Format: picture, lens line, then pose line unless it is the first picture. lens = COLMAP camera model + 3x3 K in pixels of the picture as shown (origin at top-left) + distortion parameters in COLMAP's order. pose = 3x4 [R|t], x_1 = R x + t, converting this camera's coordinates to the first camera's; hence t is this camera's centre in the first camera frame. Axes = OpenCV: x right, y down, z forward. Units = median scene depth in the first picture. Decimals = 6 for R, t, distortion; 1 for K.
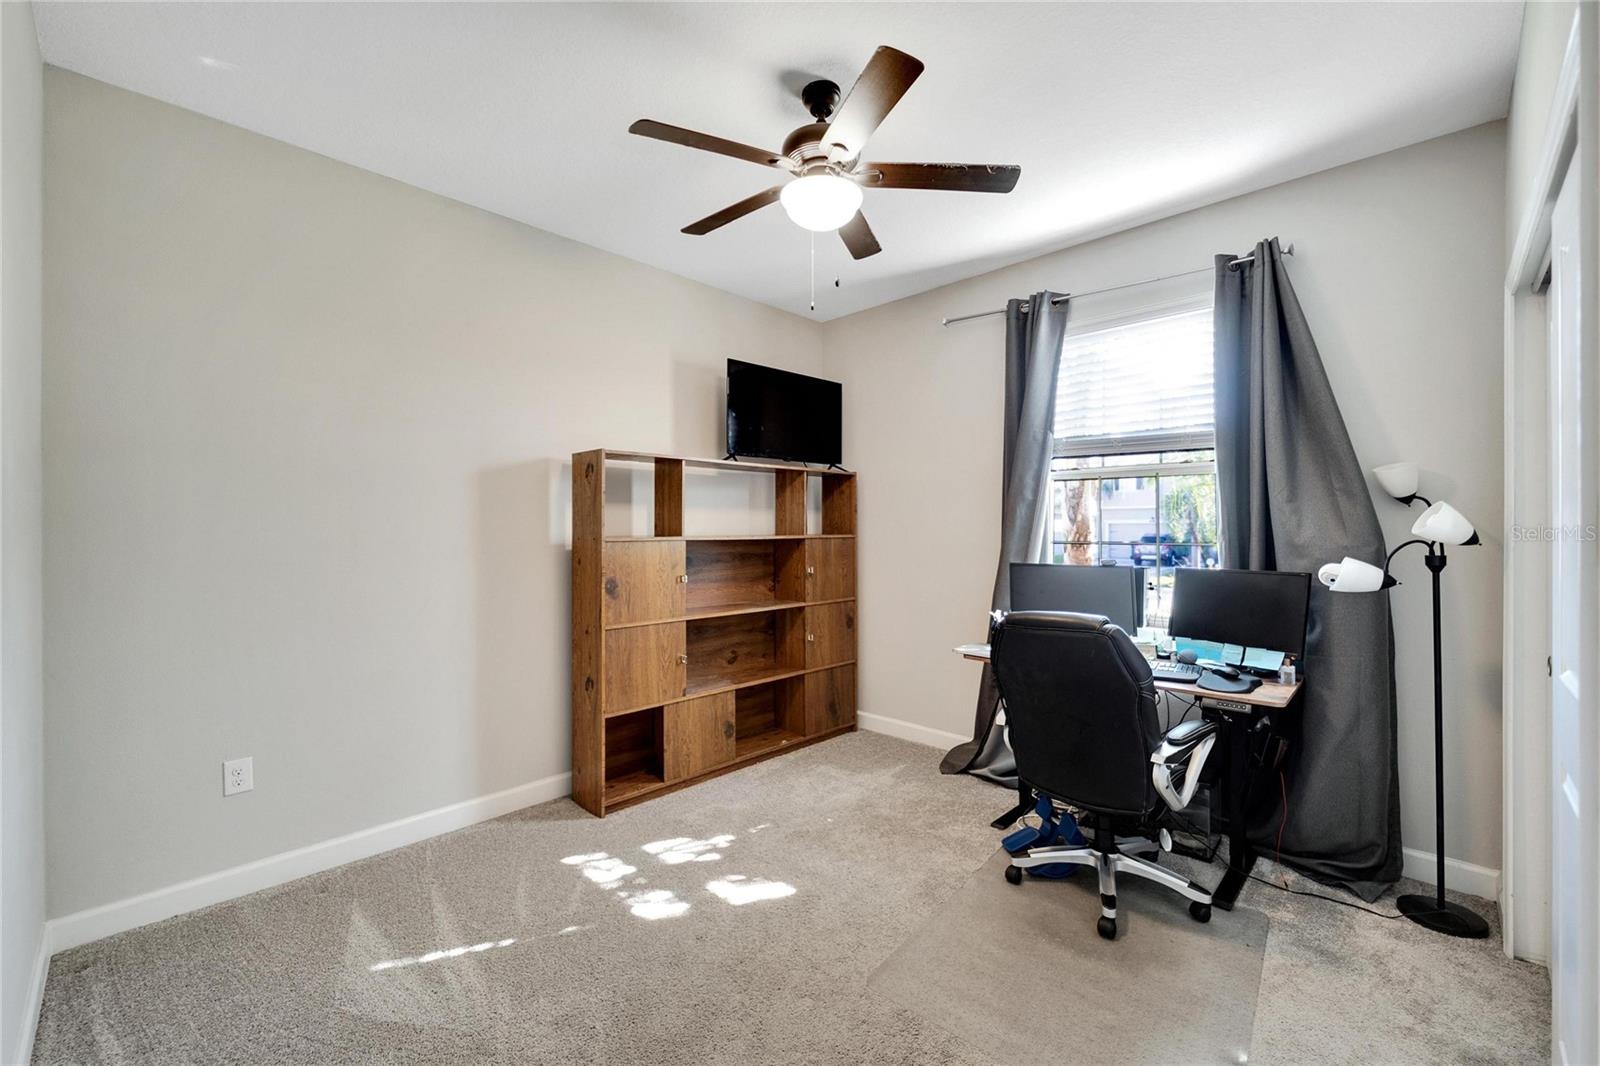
lens RADIAL K [[654.4, 0, 798.2], [0, 654.4, 527.5], [0, 0, 1]] dist [0.000495, 0.000042]
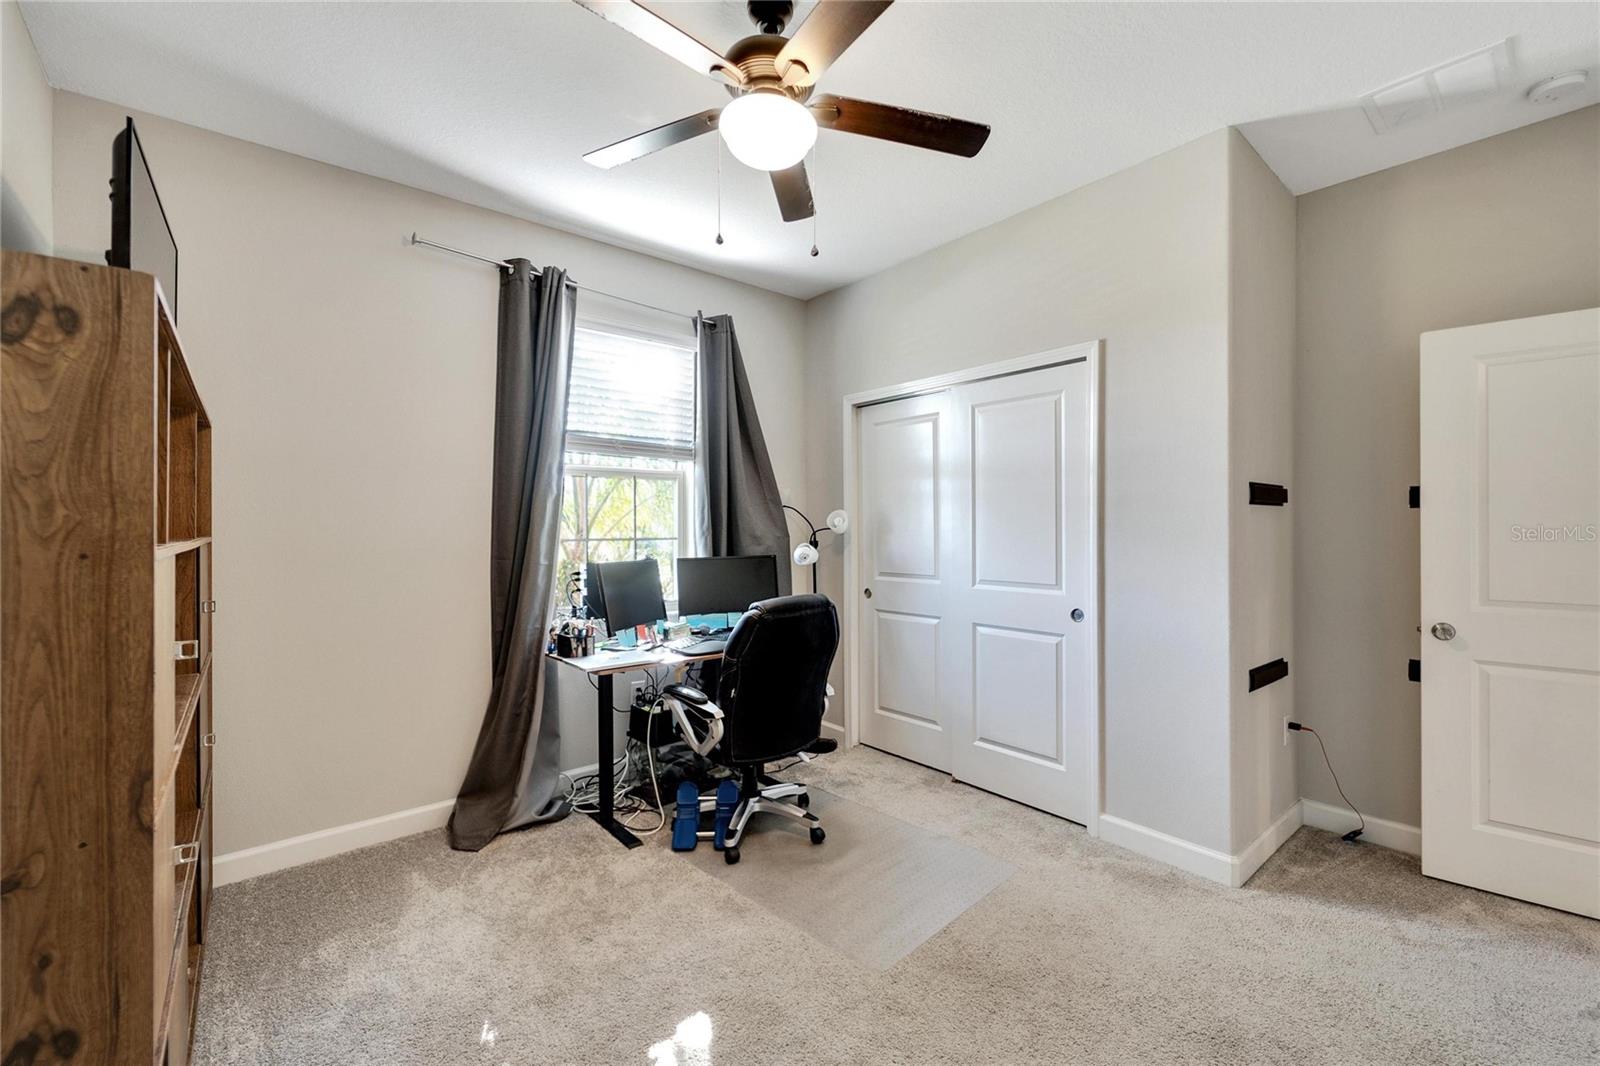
lens RADIAL K [[677.1, 0, 786.8], [0, 677.1, 527.0], [0, 0, 1]] dist [0.002795, 0.000014]
pose [[0.100293, -0.001855, 0.994956, -0.628513], [0.005461, 0.999984, 0.001314, 0.003381], [-0.994943, 0.005301, 0.100302, 0.680008]]
